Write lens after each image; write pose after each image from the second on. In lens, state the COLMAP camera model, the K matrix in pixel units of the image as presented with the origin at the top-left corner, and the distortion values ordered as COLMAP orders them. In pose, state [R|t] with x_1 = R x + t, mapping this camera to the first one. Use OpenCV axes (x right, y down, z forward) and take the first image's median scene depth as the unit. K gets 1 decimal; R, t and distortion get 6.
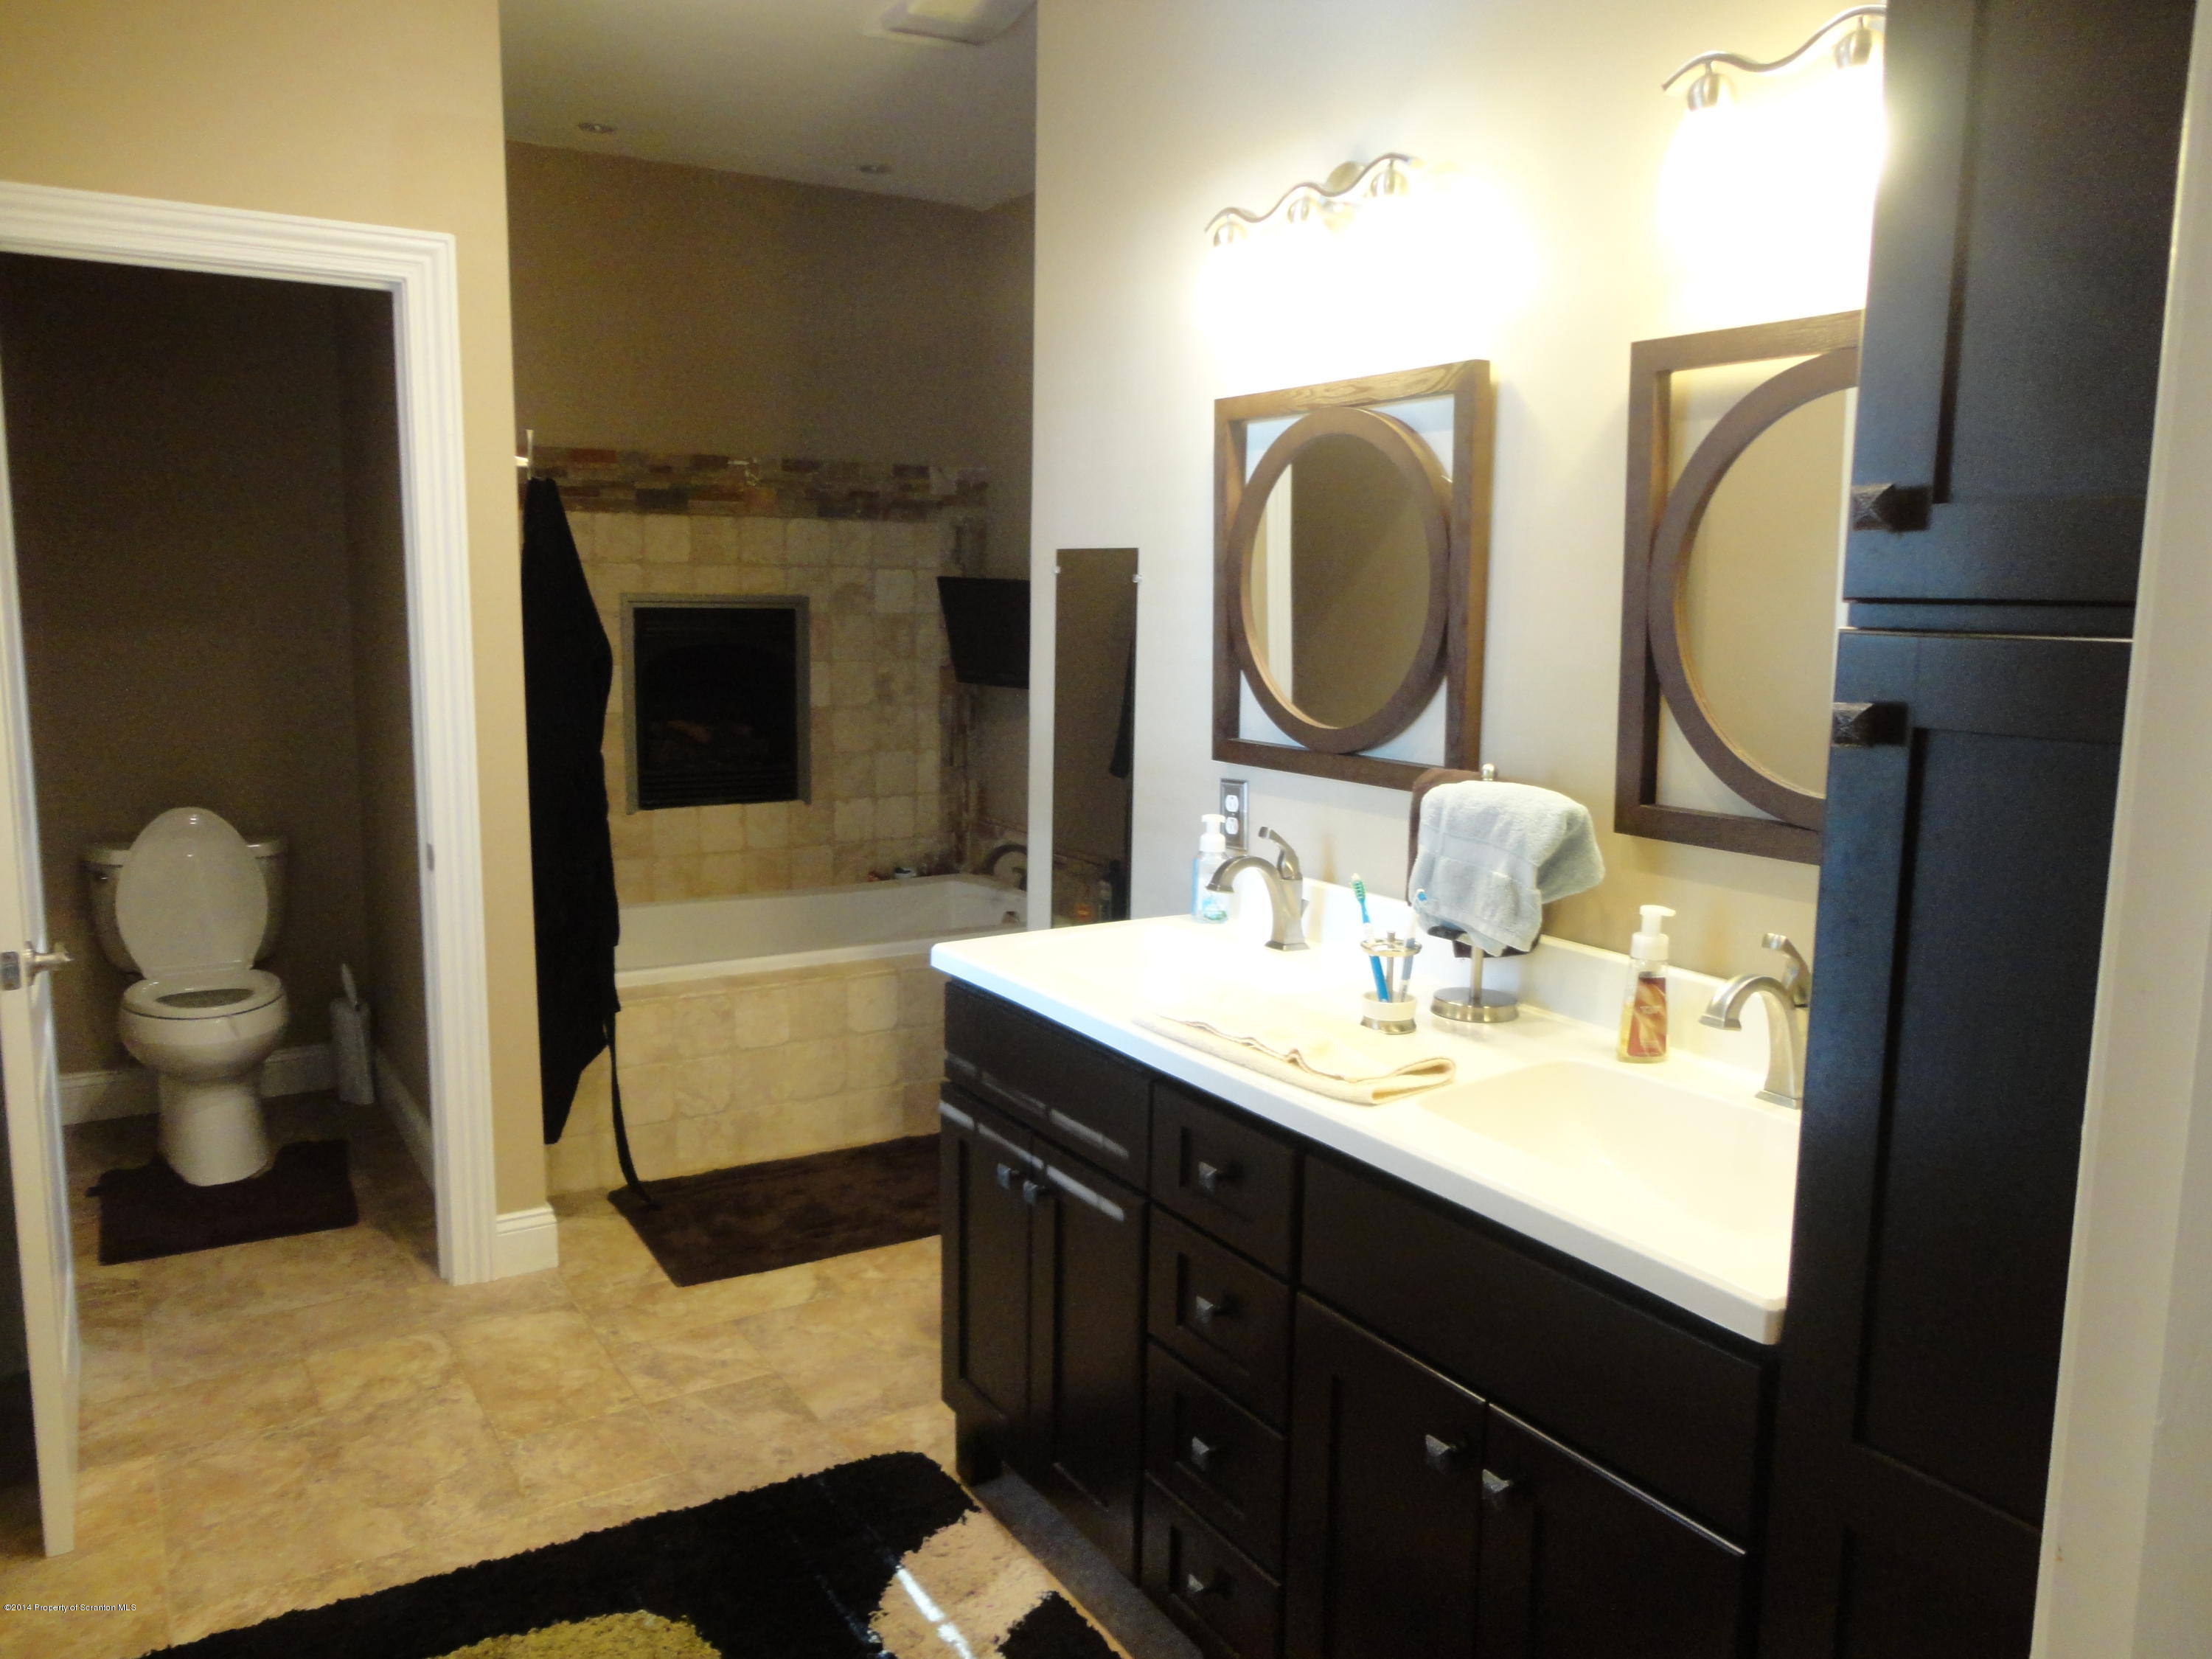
lens RADIAL K [[1630.6, 0, 1083.0], [0, 1630.6, 835.0], [0, 0, 1]] dist [-0.003860, 0.009070]
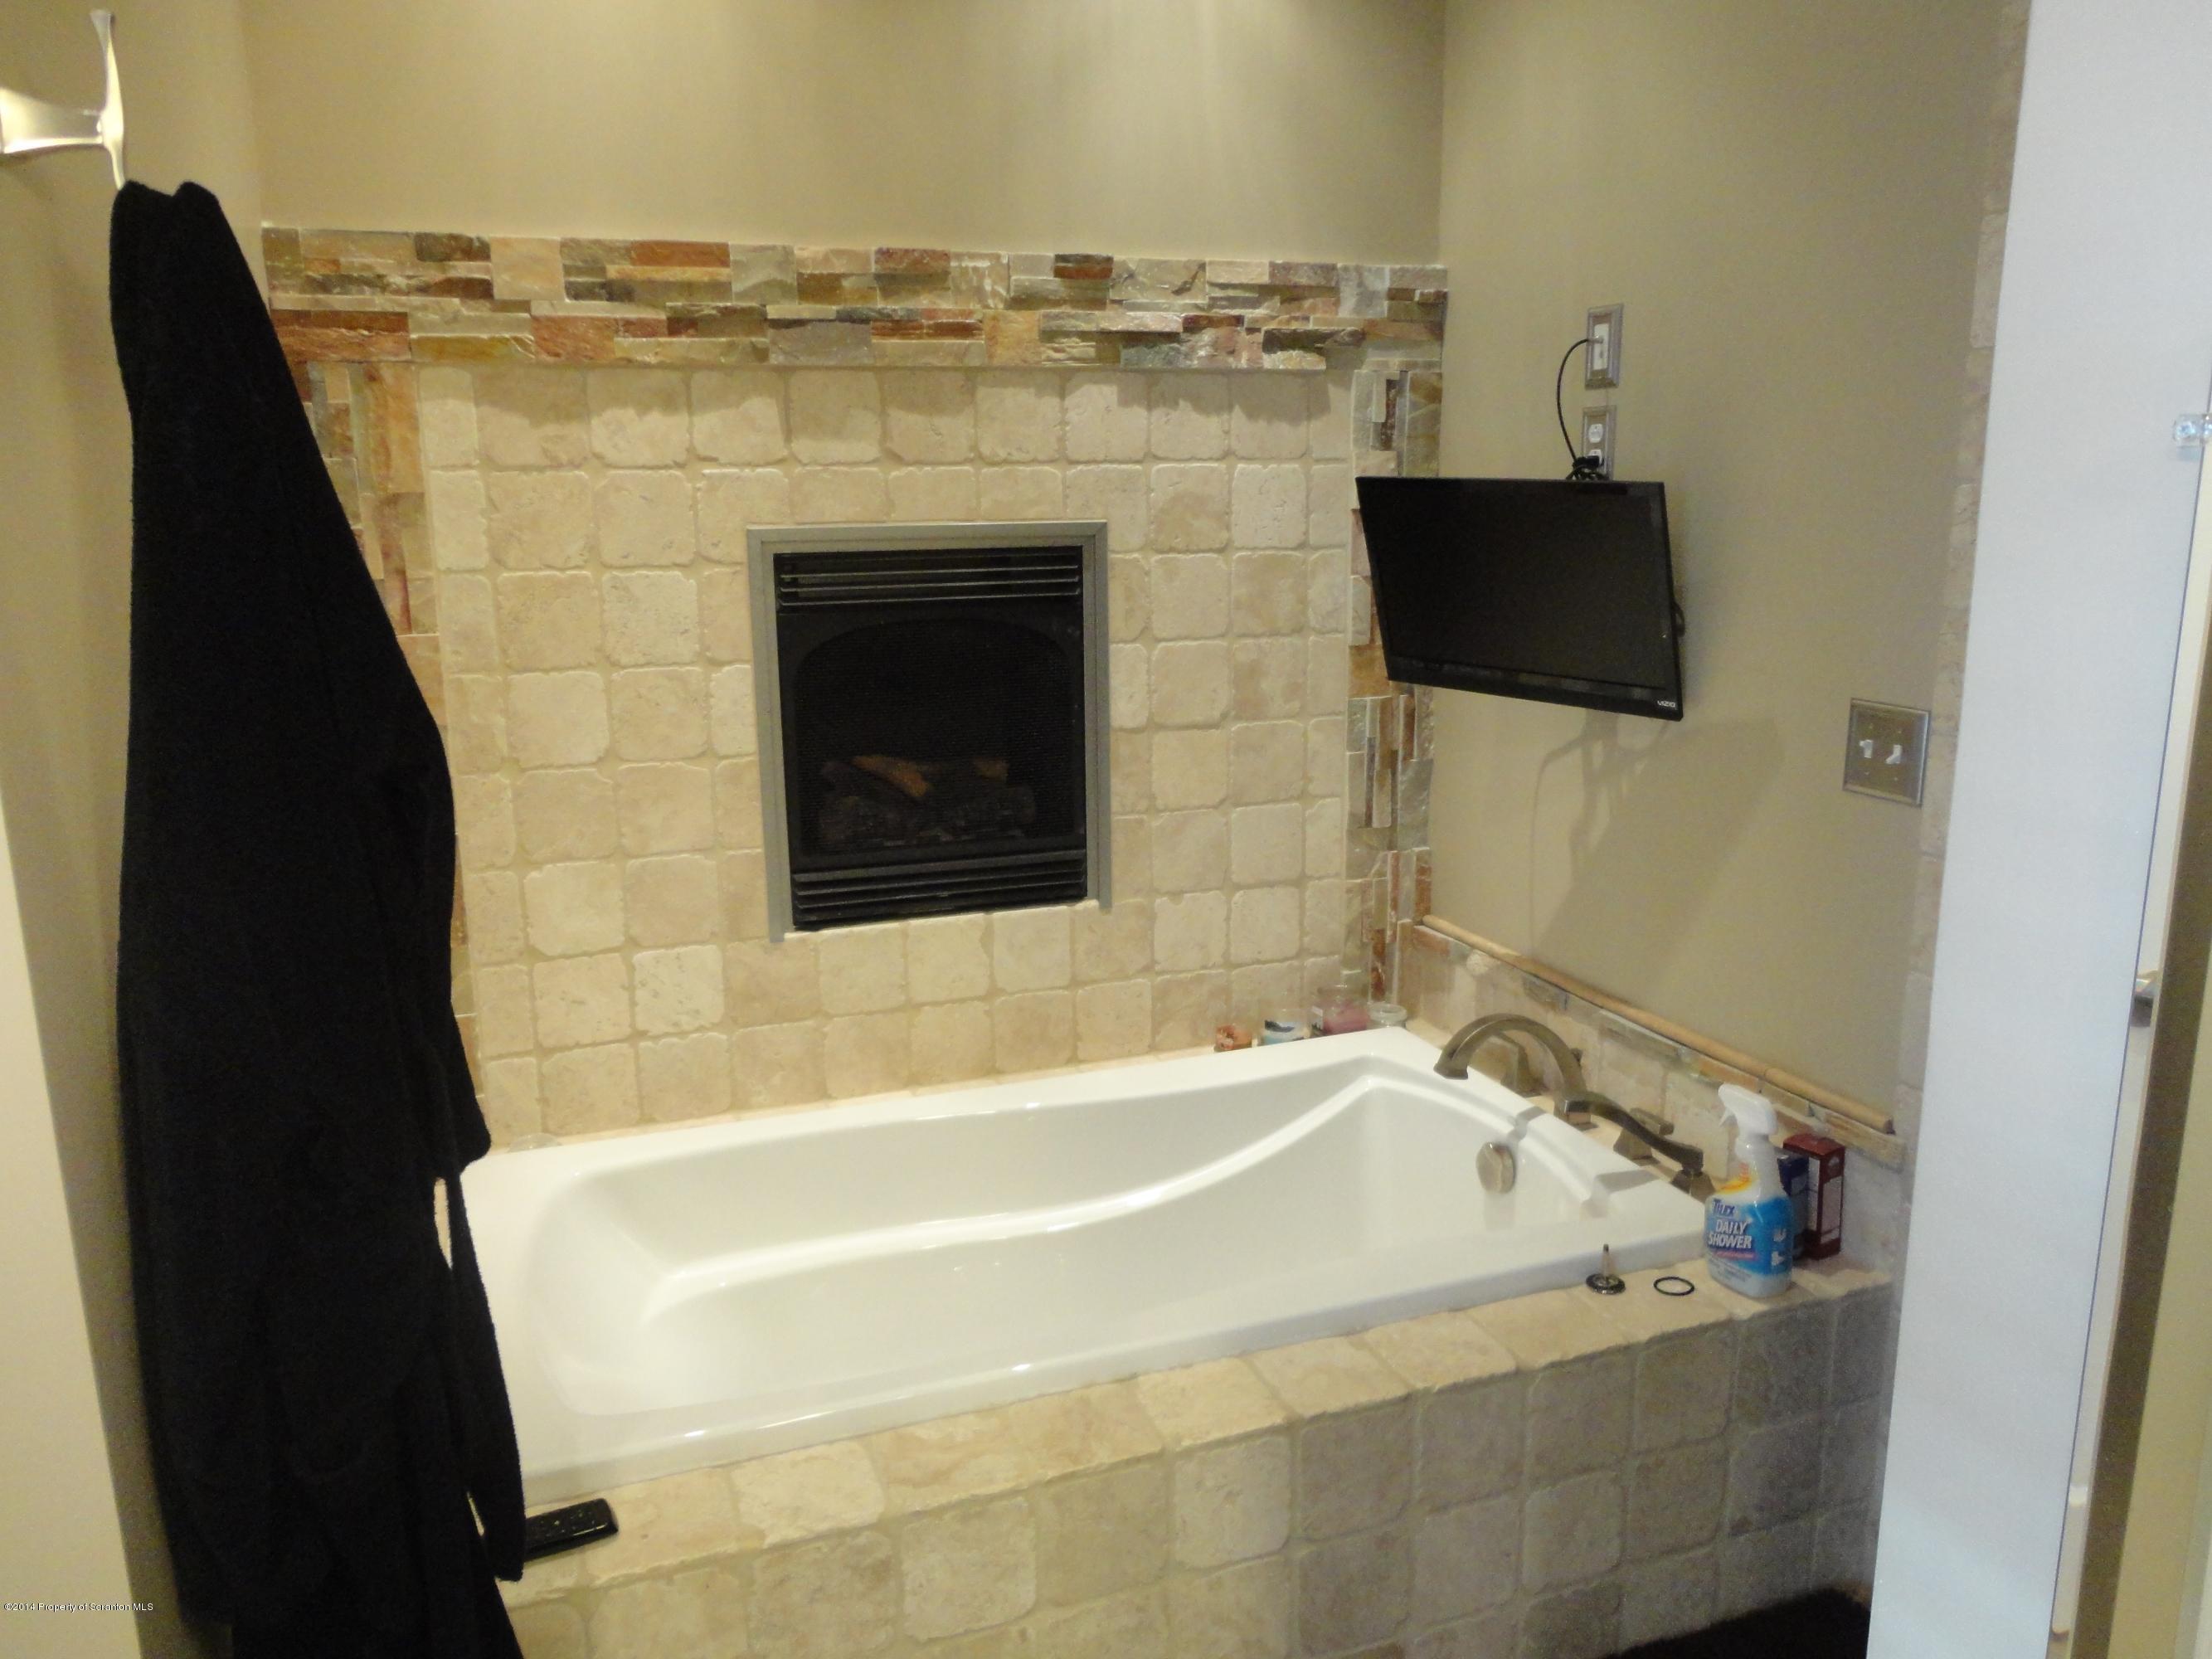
lens RADIAL K [[1630.7, 0, 1110.9], [0, 1630.7, 809.4], [0, 0, 1]] dist [-0.003860, 0.009070]
pose [[0.982406, 0.012763, -0.186320, -0.066113], [-0.003178, 0.998660, 0.051649, -0.078647], [0.186730, -0.050148, 0.981131, 0.466735]]
